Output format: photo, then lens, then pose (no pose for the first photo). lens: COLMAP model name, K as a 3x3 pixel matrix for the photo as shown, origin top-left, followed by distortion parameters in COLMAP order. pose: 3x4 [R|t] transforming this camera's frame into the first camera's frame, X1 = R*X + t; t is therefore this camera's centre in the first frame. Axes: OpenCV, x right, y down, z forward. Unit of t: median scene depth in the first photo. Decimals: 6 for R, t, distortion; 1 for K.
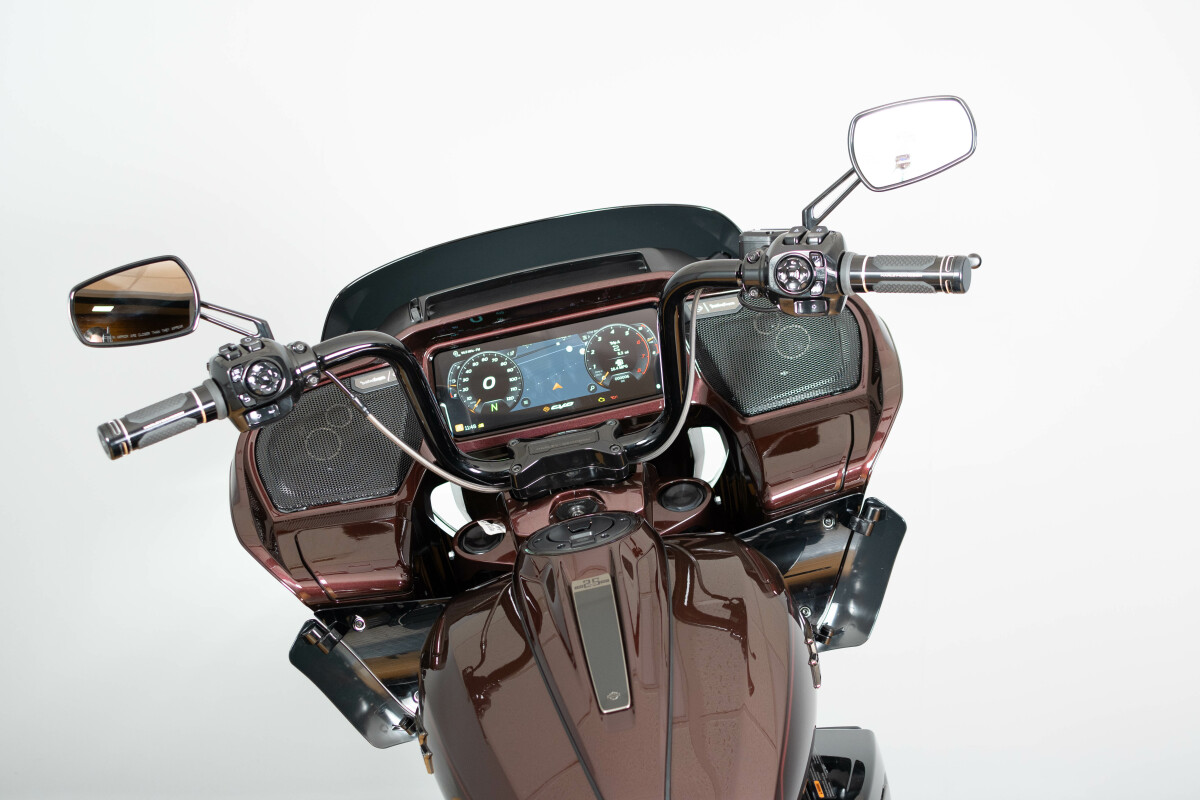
lens RADIAL K [[1822.4, 0, 600.0], [0, 1822.4, 400.0], [0, 0, 1]] dist [0.004679, 0.028772]
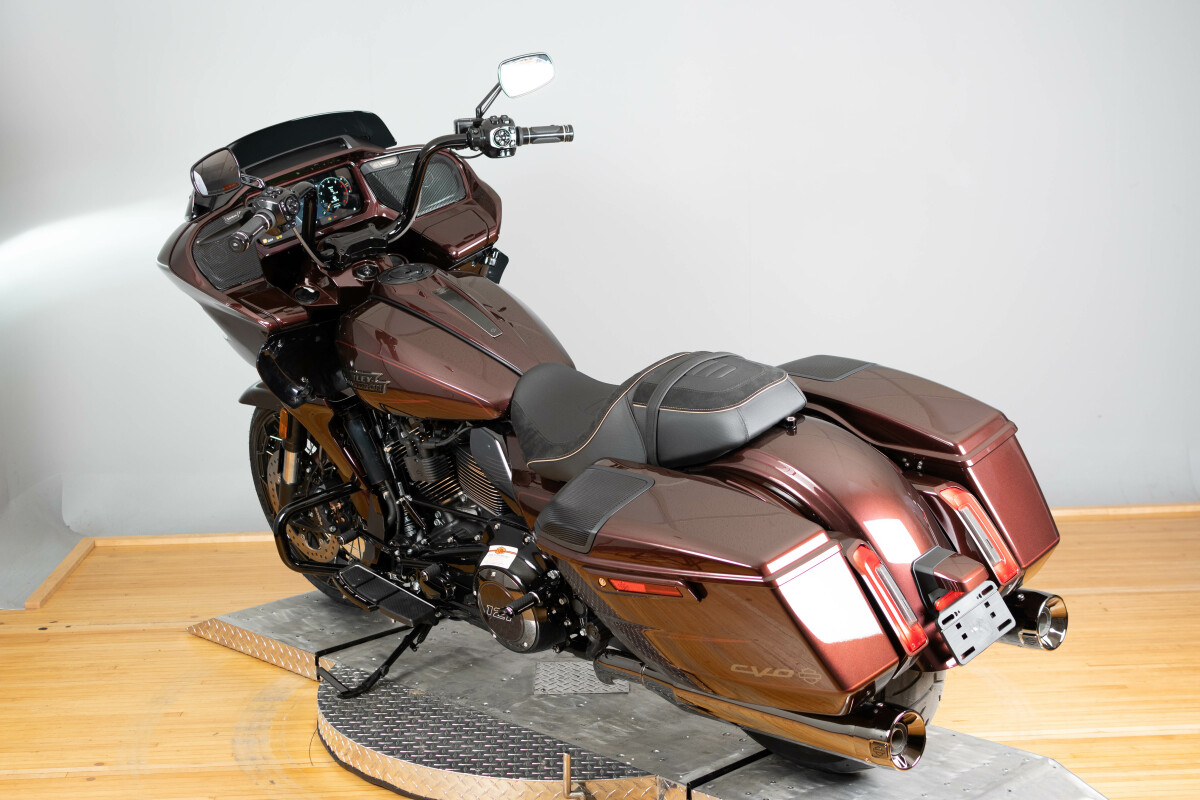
lens RADIAL K [[1822.4, 0, 600.0], [0, 1822.4, 400.0], [0, 0, 1]] dist [0.004679, 0.028772]
pose [[0.739215, -0.146999, 0.657231, -1.039607], [0.115523, 0.989101, 0.091294, 0.044654], [-0.663488, 0.008439, 0.748139, -0.565198]]
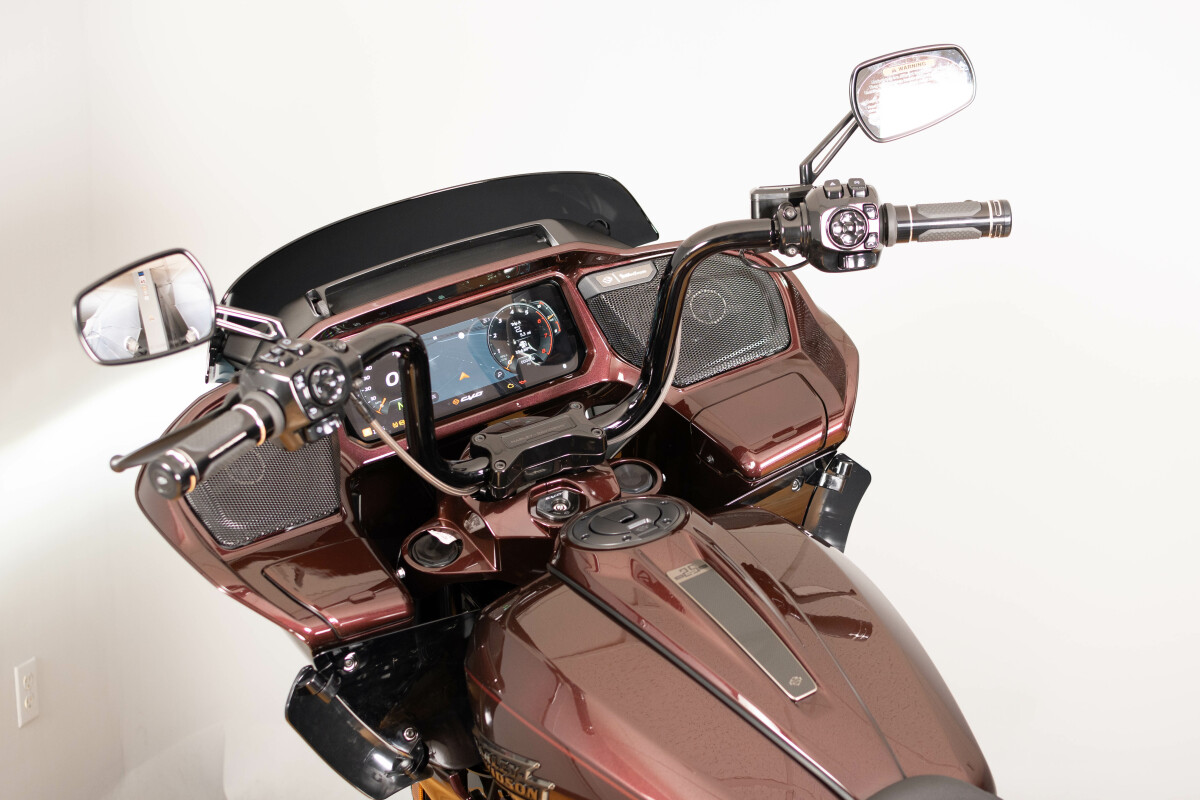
lens RADIAL K [[1822.4, 0, 600.0], [0, 1822.4, 400.0], [0, 0, 1]] dist [0.004679, 0.028772]
pose [[0.889419, -0.095319, 0.447045, -0.372773], [0.094783, 0.995218, 0.023625, -0.010595], [-0.447159, 0.021360, 0.894200, 0.152608]]
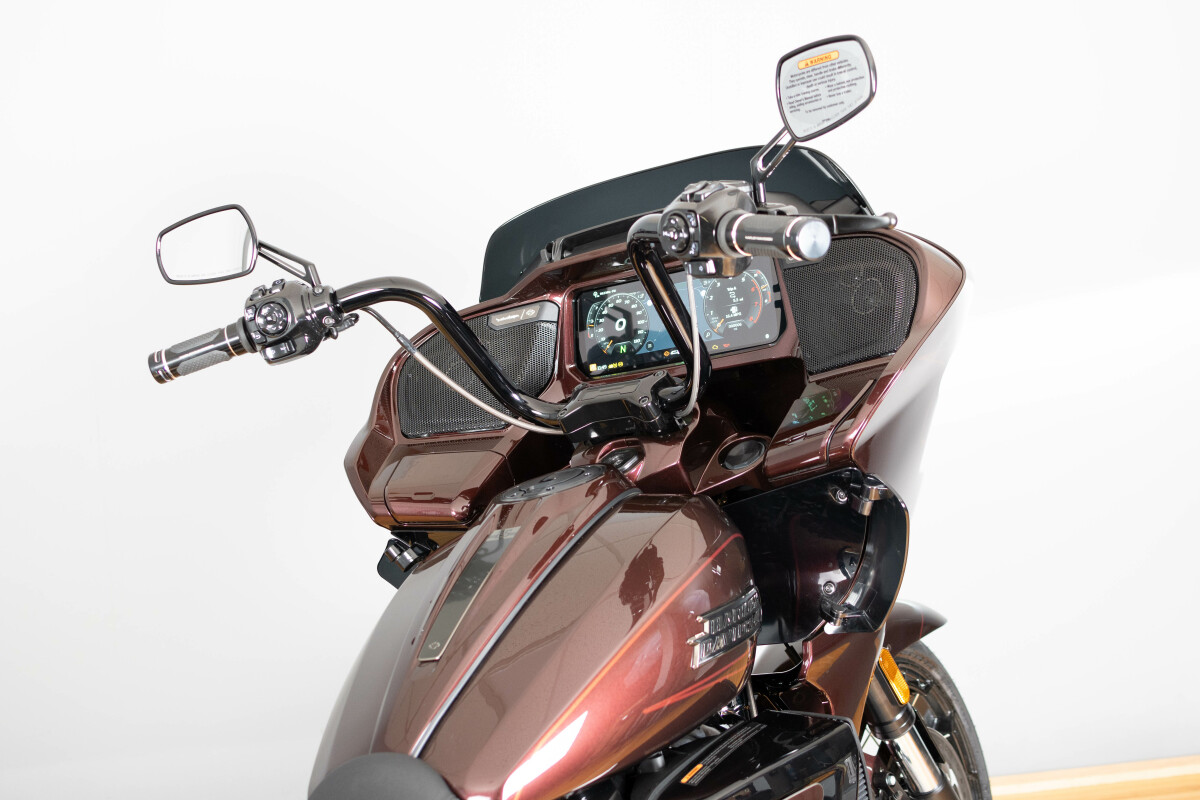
lens RADIAL K [[1822.4, 0, 600.0], [0, 1822.4, 400.0], [0, 0, 1]] dist [0.004679, 0.028772]
pose [[0.840628, 0.067294, -0.537417, 0.475063], [-0.033911, 0.996844, 0.071778, -0.039856], [0.540551, -0.042114, 0.840257, 0.145431]]
